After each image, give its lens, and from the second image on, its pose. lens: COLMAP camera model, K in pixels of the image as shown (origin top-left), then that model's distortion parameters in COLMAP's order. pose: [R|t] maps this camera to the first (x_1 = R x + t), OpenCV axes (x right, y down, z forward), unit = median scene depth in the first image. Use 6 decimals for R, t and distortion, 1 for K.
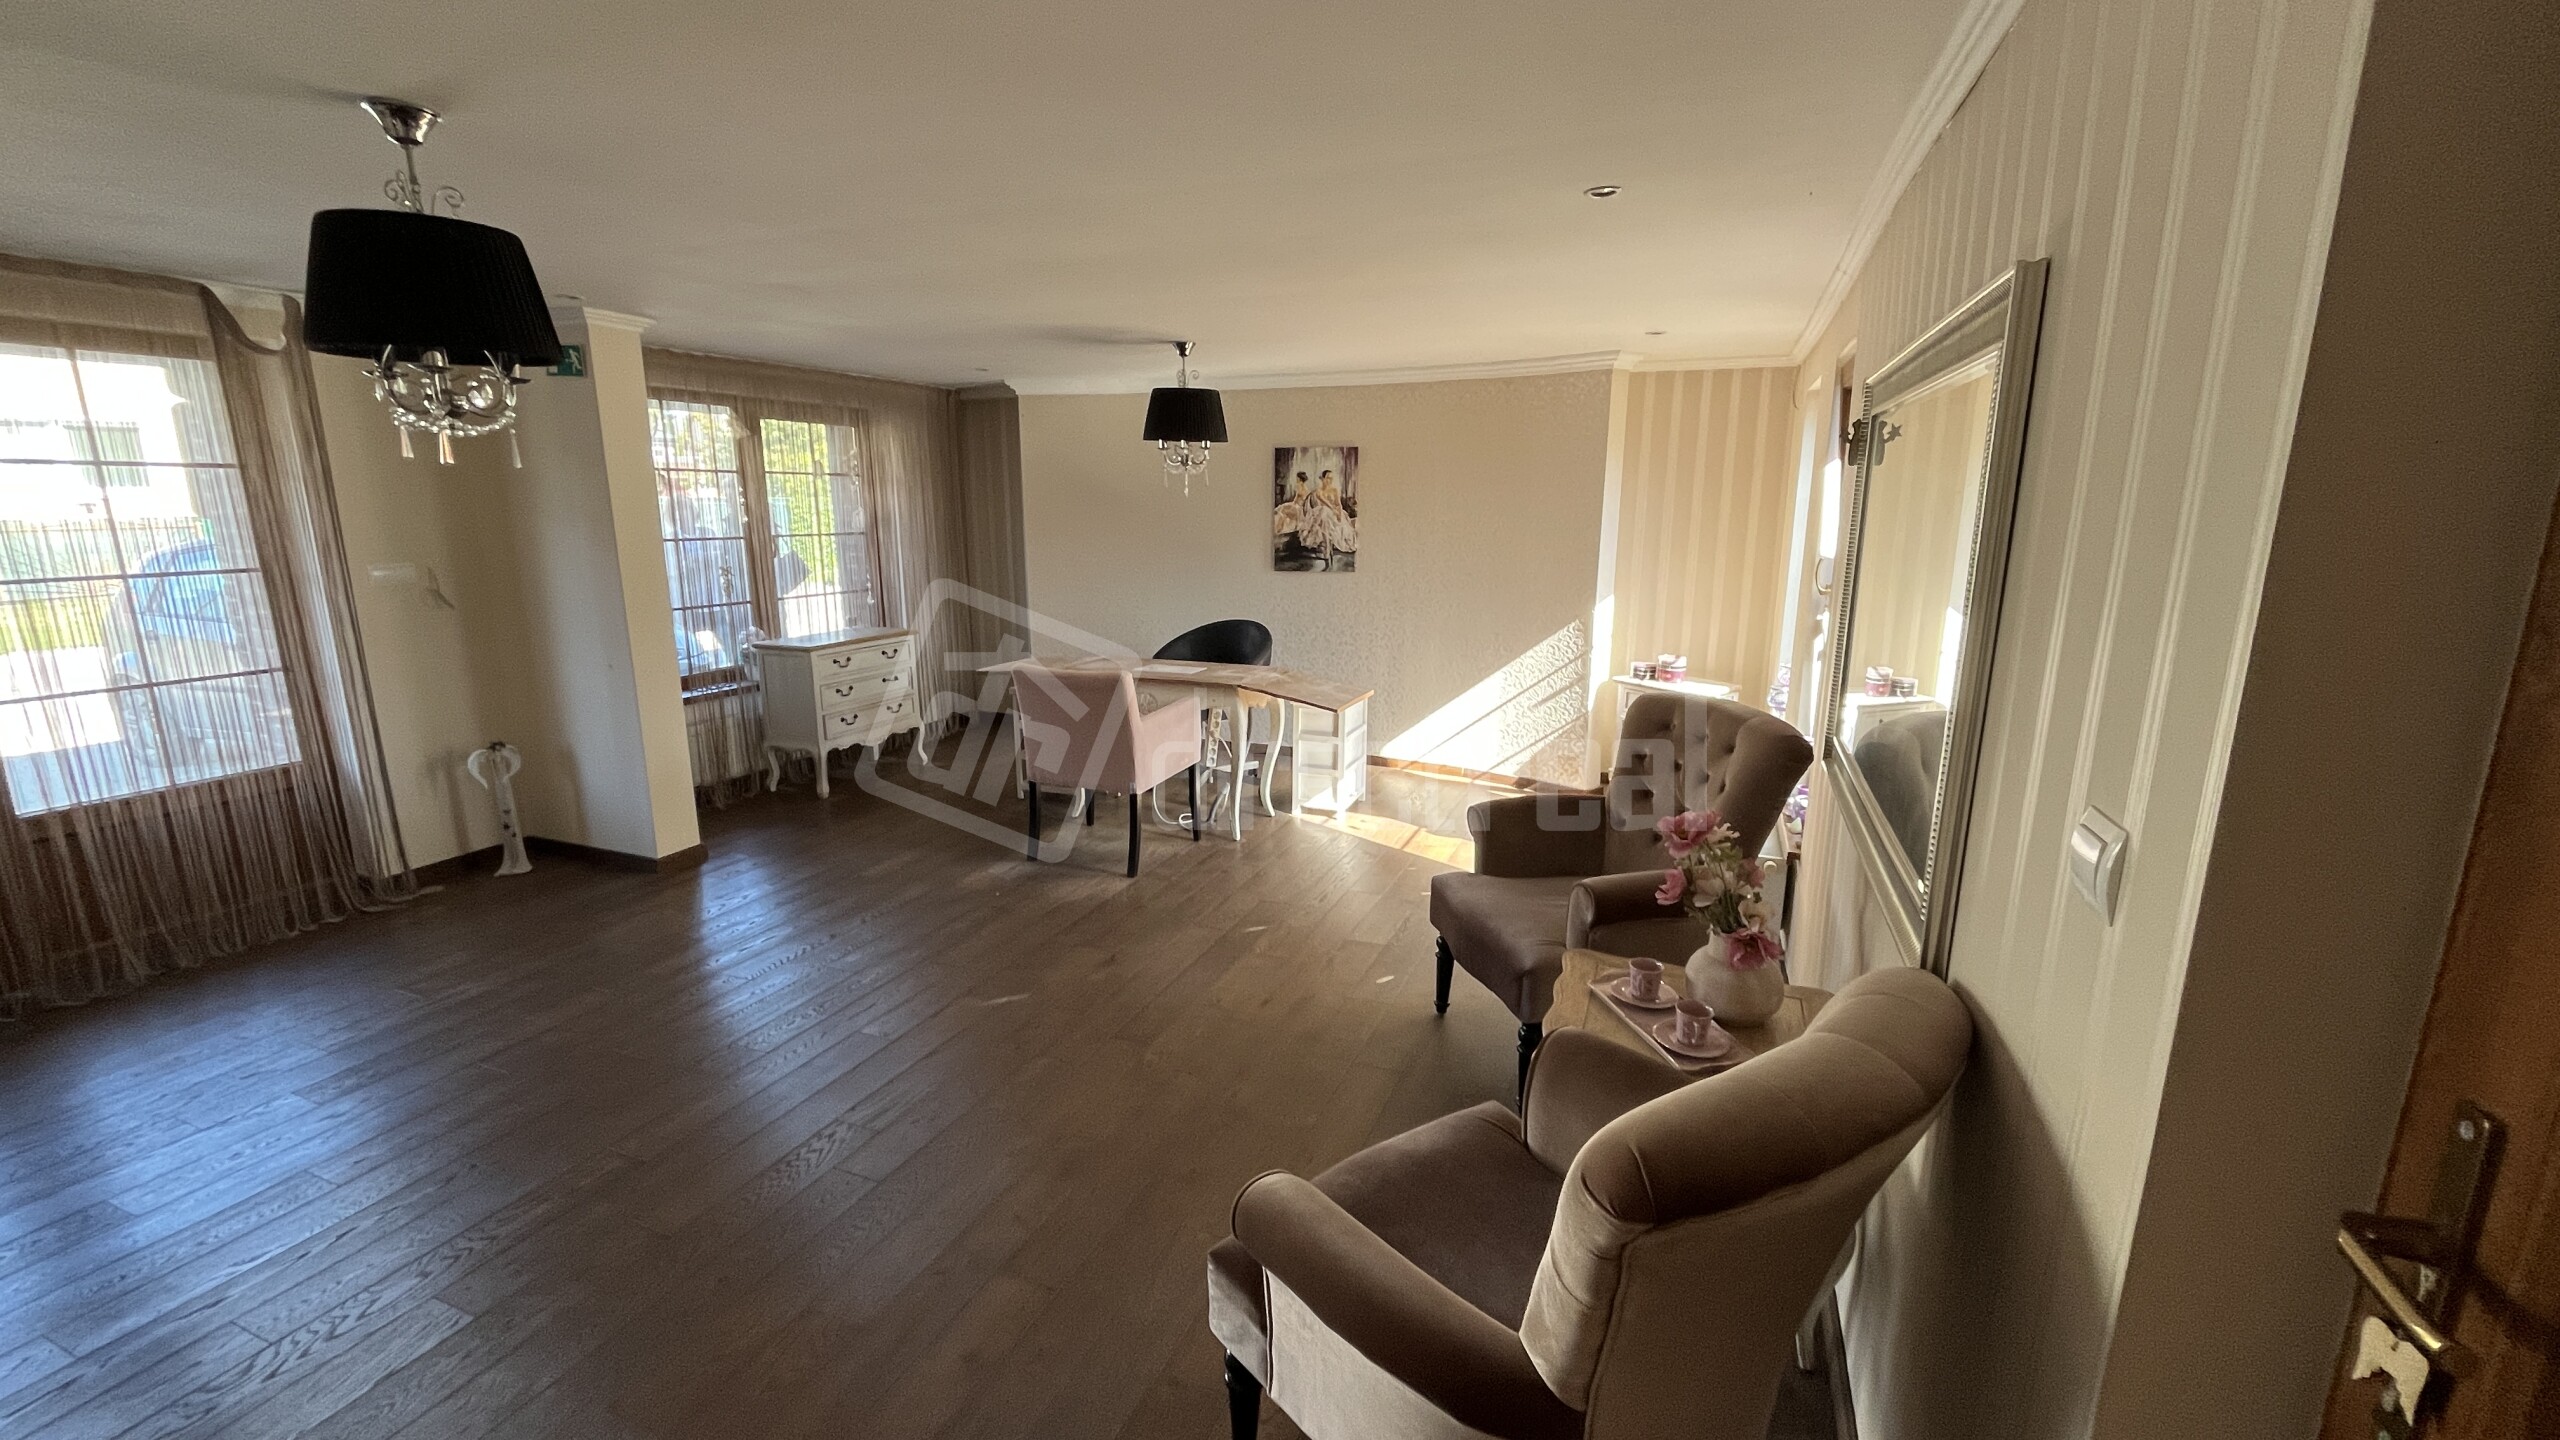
lens RADIAL K [[1030.2, 0, 1285.1], [0, 1030.2, 717.4], [0, 0, 1]] dist [-0.002746, -0.000250]
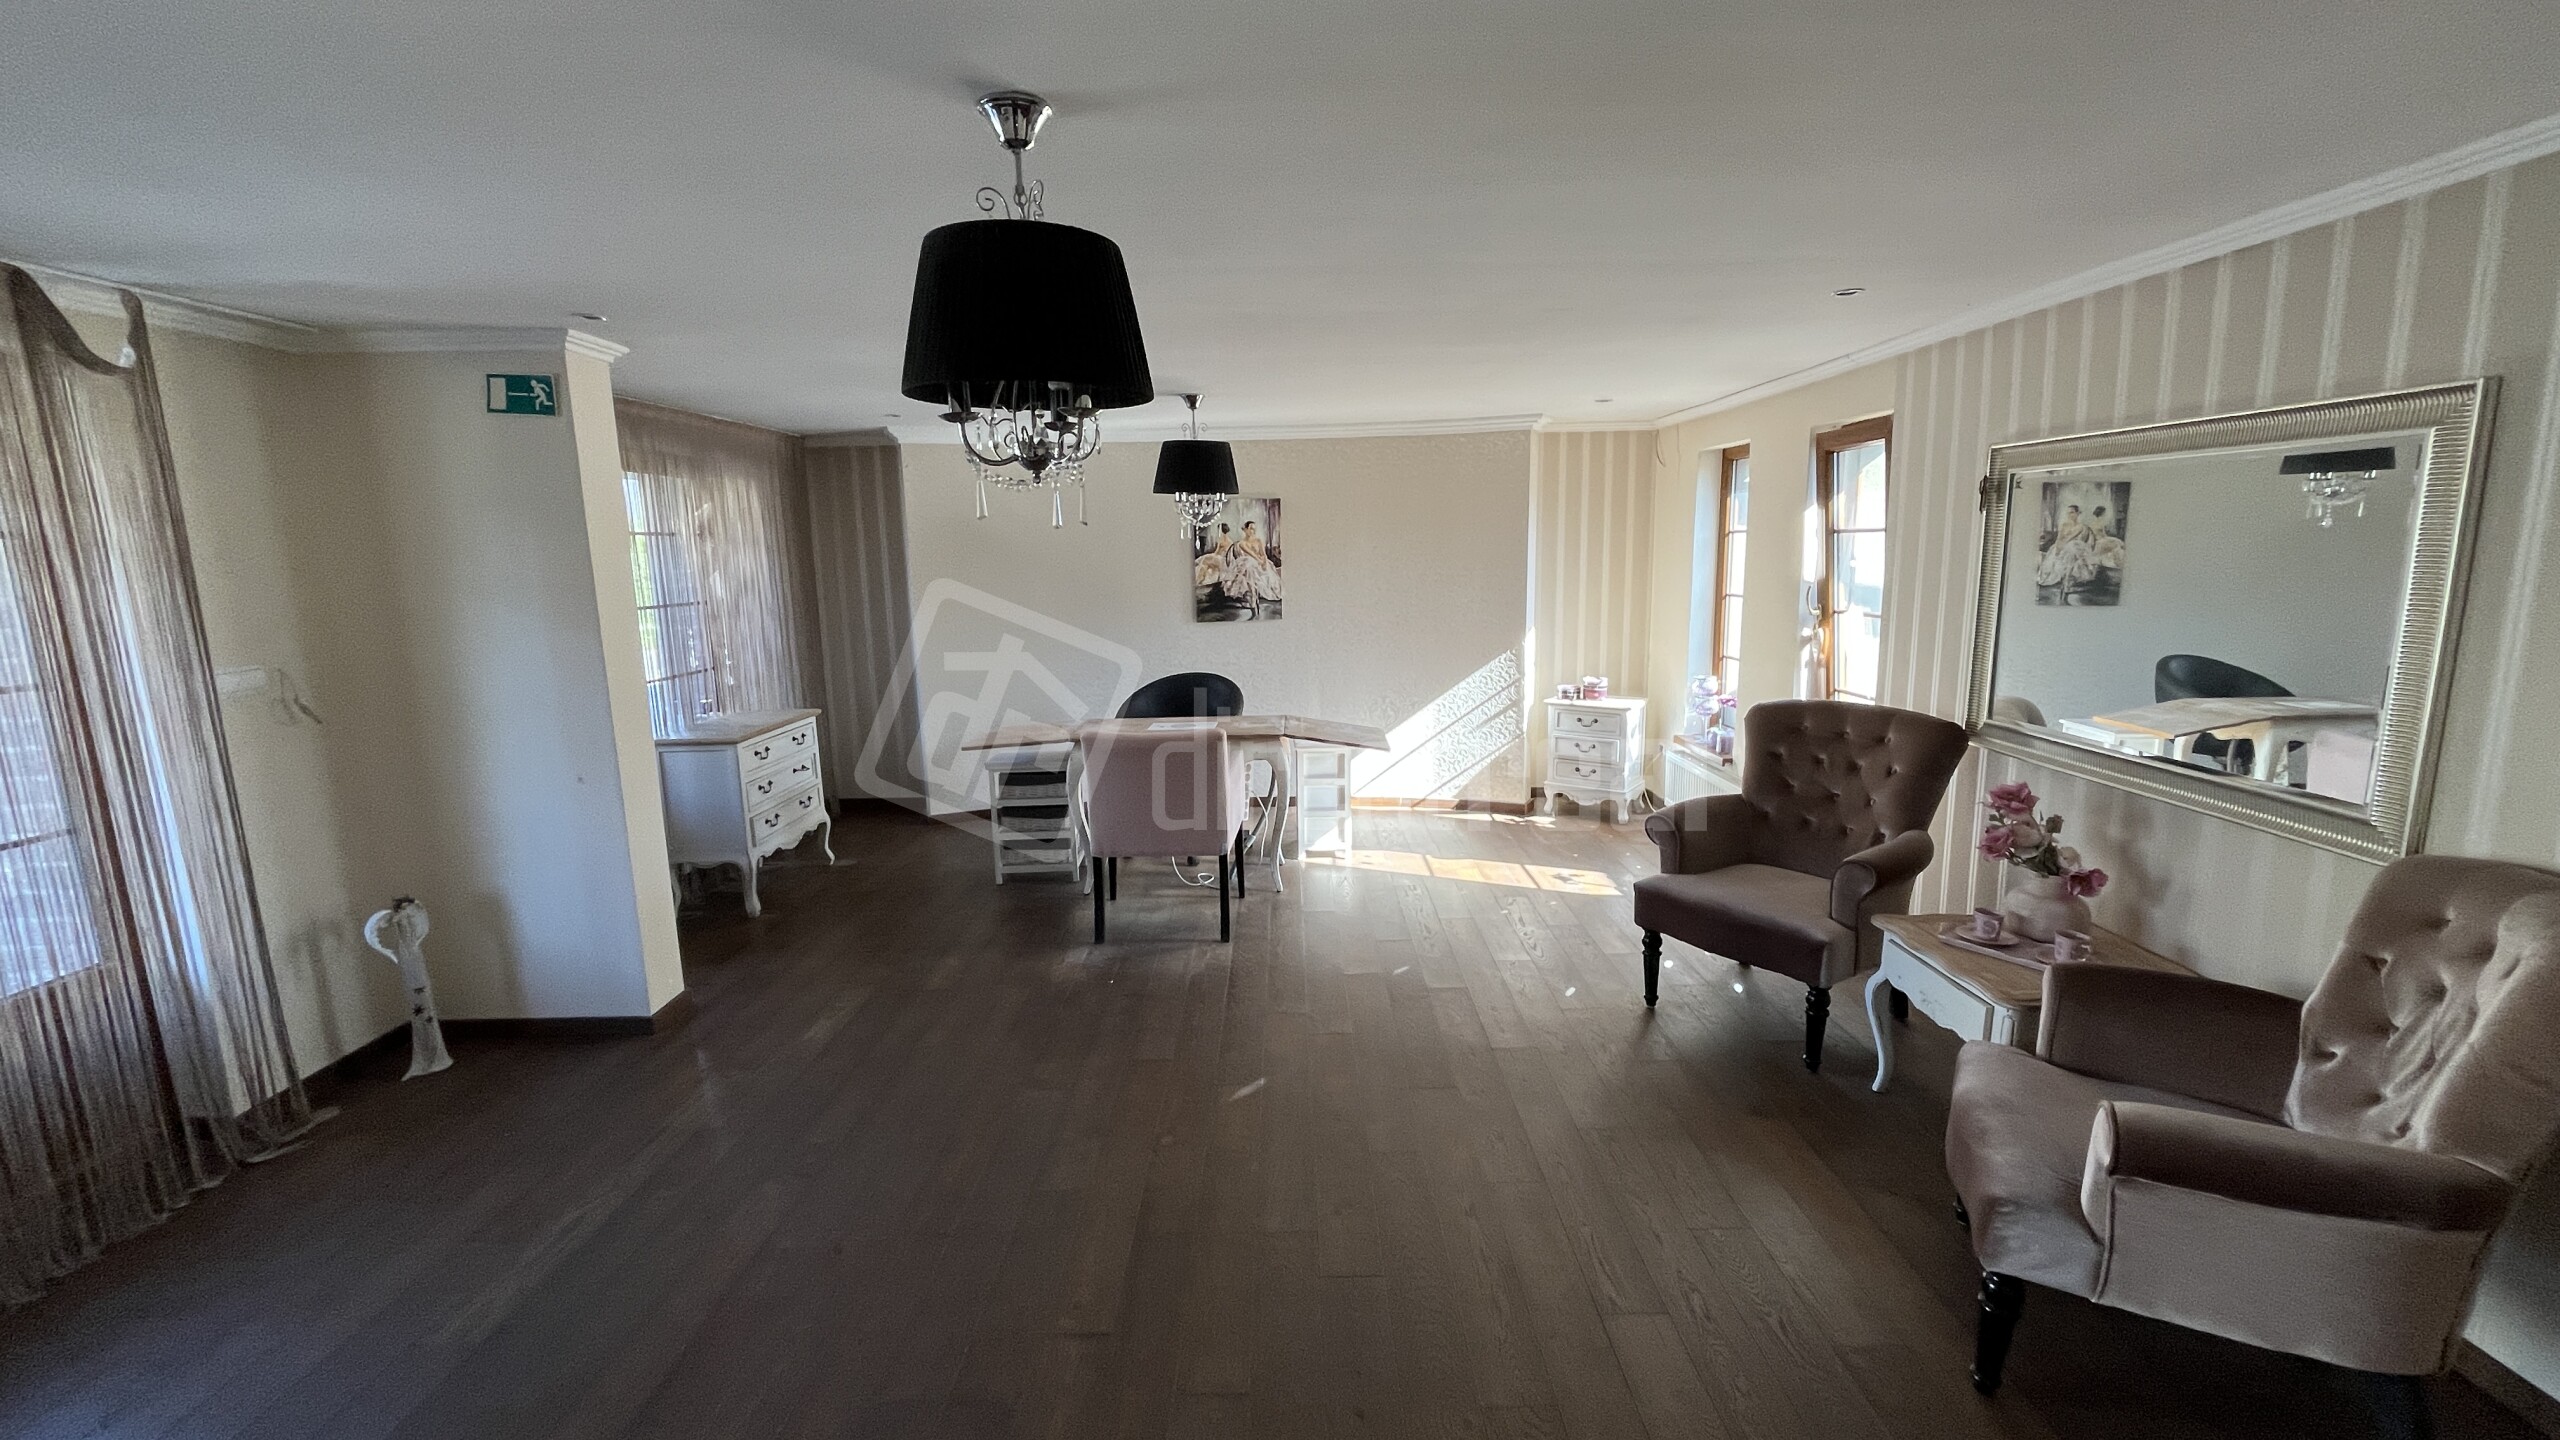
lens RADIAL K [[1030.2, 0, 1285.1], [0, 1030.2, 717.4], [0, 0, 1]] dist [-0.002746, -0.000250]
pose [[0.926700, -0.082843, 0.366558, -0.341838], [0.099949, 0.994601, -0.027900, -0.016453], [-0.362268, 0.062491, 0.929977, 0.056407]]
